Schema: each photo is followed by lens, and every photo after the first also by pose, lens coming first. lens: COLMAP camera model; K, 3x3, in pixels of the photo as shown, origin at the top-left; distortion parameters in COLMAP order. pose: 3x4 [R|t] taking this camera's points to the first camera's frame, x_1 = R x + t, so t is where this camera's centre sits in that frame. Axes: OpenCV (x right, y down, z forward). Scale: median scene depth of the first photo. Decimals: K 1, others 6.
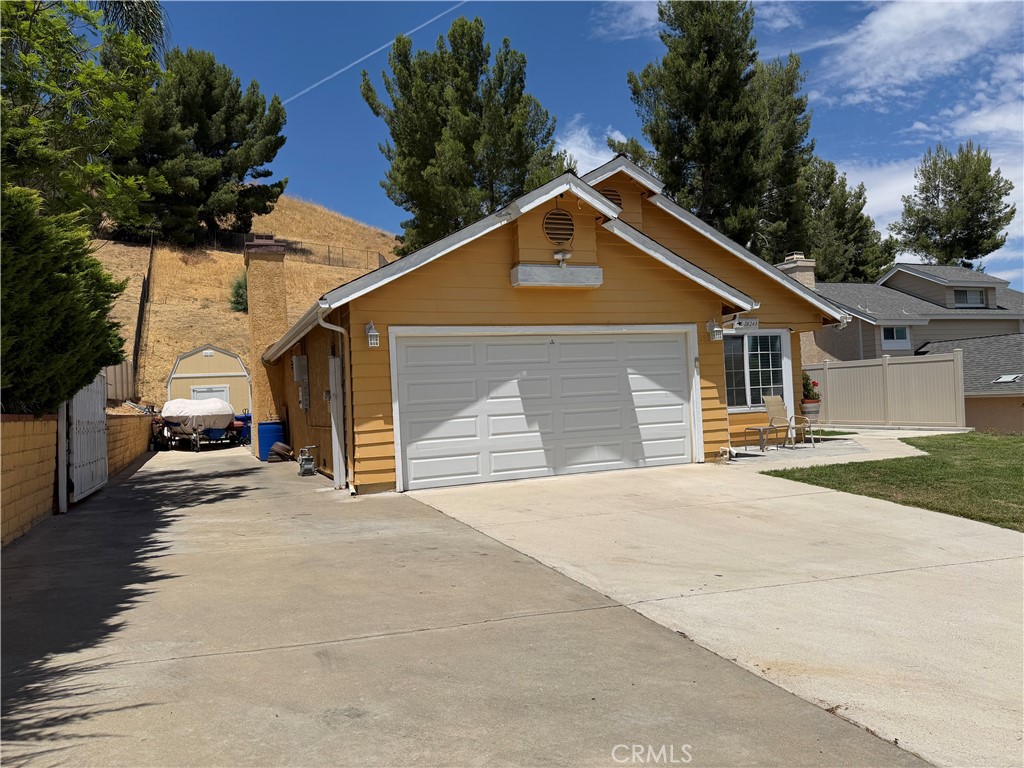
lens RADIAL K [[725.8, 0, 506.3], [0, 725.8, 390.5], [0, 0, 1]] dist [0.031477, -0.025405]
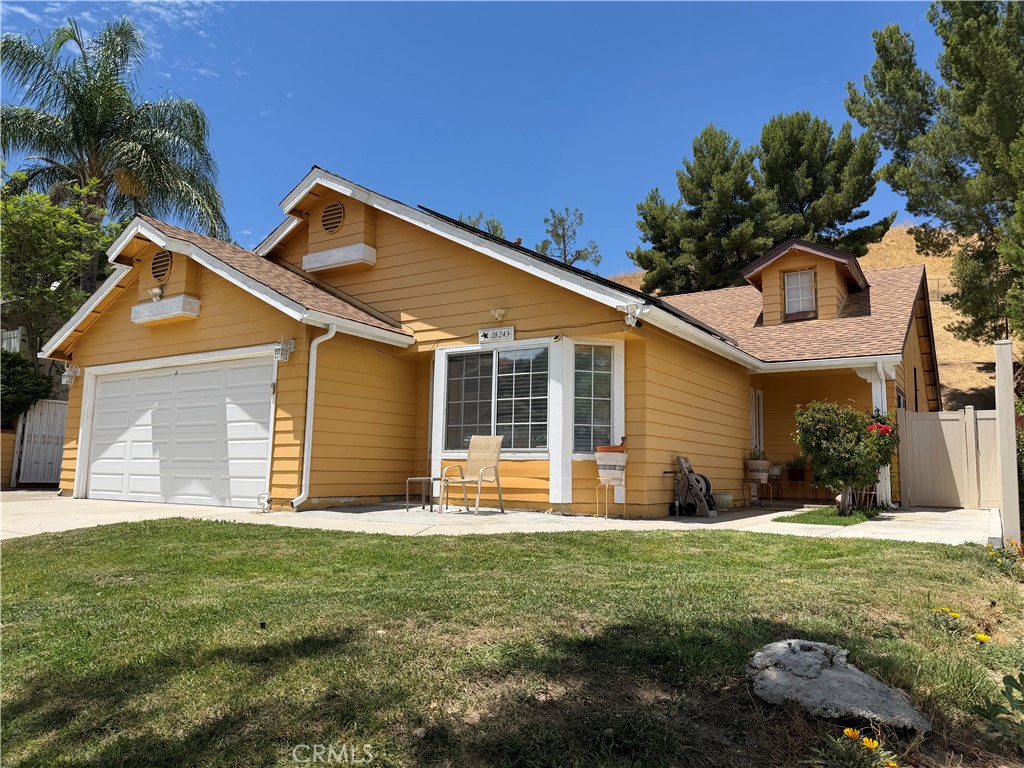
lens RADIAL K [[725.8, 0, 514.9], [0, 725.8, 384.5], [0, 0, 1]] dist [0.031477, -0.025405]
pose [[0.561246, -0.041474, -0.826610, 1.041099], [-0.032707, 0.996852, -0.072223, 0.007354], [0.827003, 0.067571, 0.558122, 0.712279]]
